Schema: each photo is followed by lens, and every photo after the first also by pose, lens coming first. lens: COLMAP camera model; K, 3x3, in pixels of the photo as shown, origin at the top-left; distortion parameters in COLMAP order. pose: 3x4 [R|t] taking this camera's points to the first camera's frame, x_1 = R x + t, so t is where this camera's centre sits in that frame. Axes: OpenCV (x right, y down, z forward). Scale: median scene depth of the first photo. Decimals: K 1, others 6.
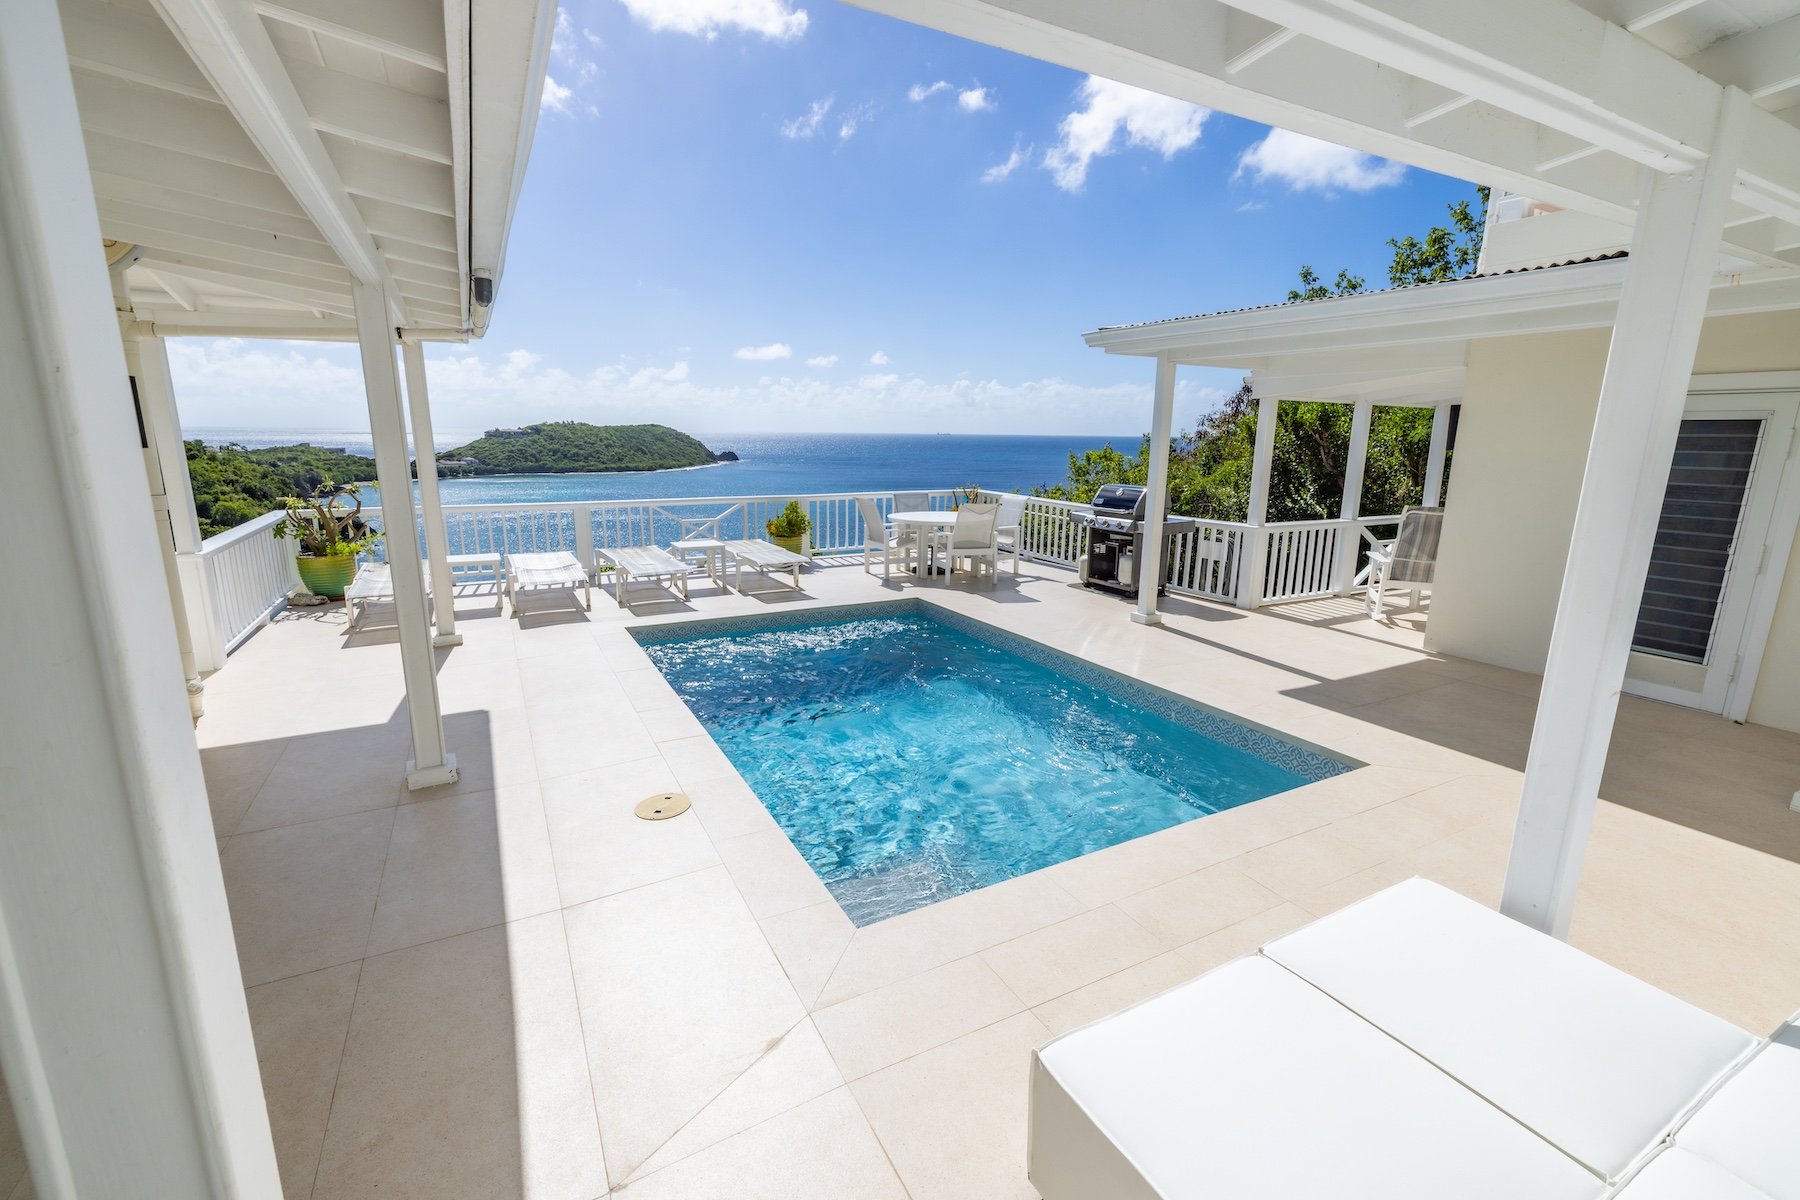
lens RADIAL K [[770.1, 0, 889.2], [0, 770.1, 594.7], [0, 0, 1]] dist [0.005598, 0.000253]
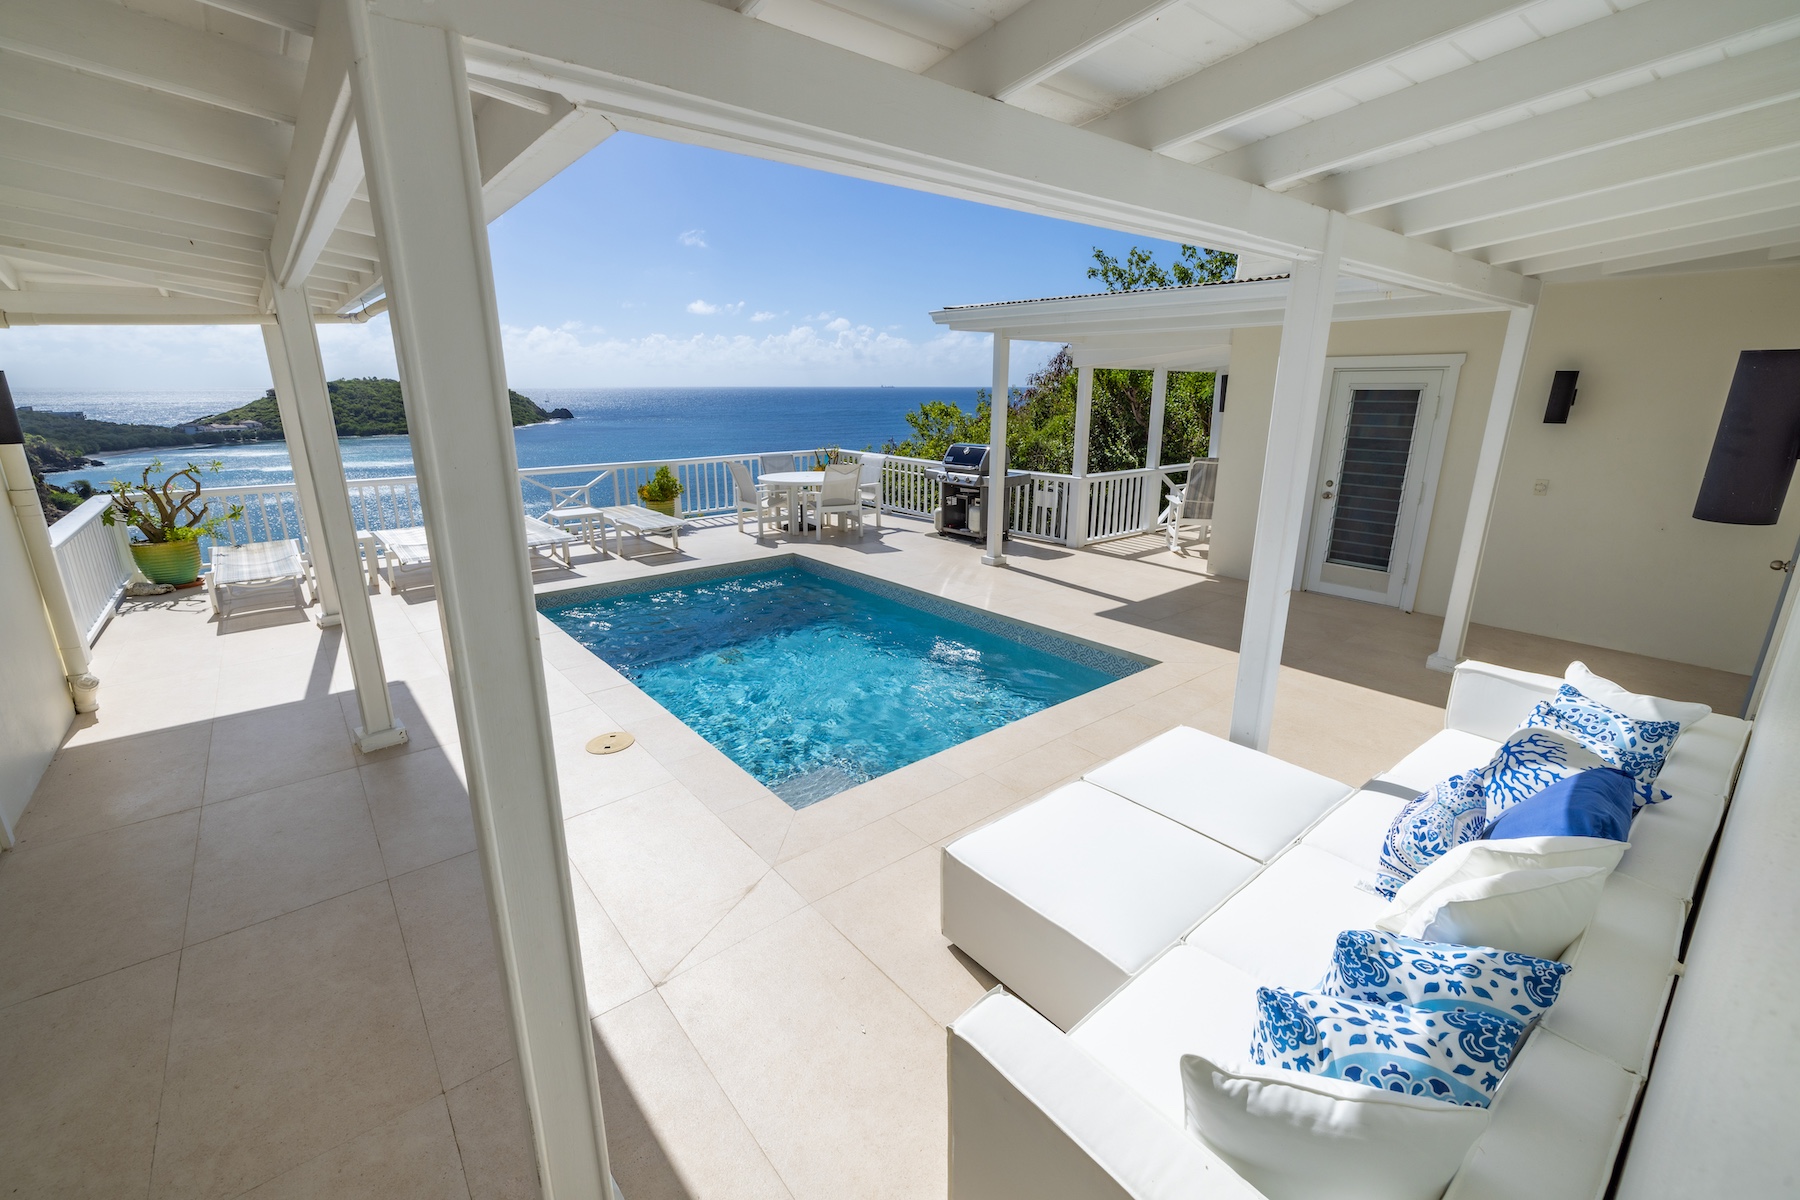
lens RADIAL K [[770.1, 0, 889.2], [0, 770.1, 594.7], [0, 0, 1]] dist [0.005598, 0.000253]
pose [[0.980244, -0.062894, 0.187524, -0.037829], [0.051190, 0.996464, 0.066619, -0.003139], [-0.191051, -0.055704, 0.979998, -0.098734]]
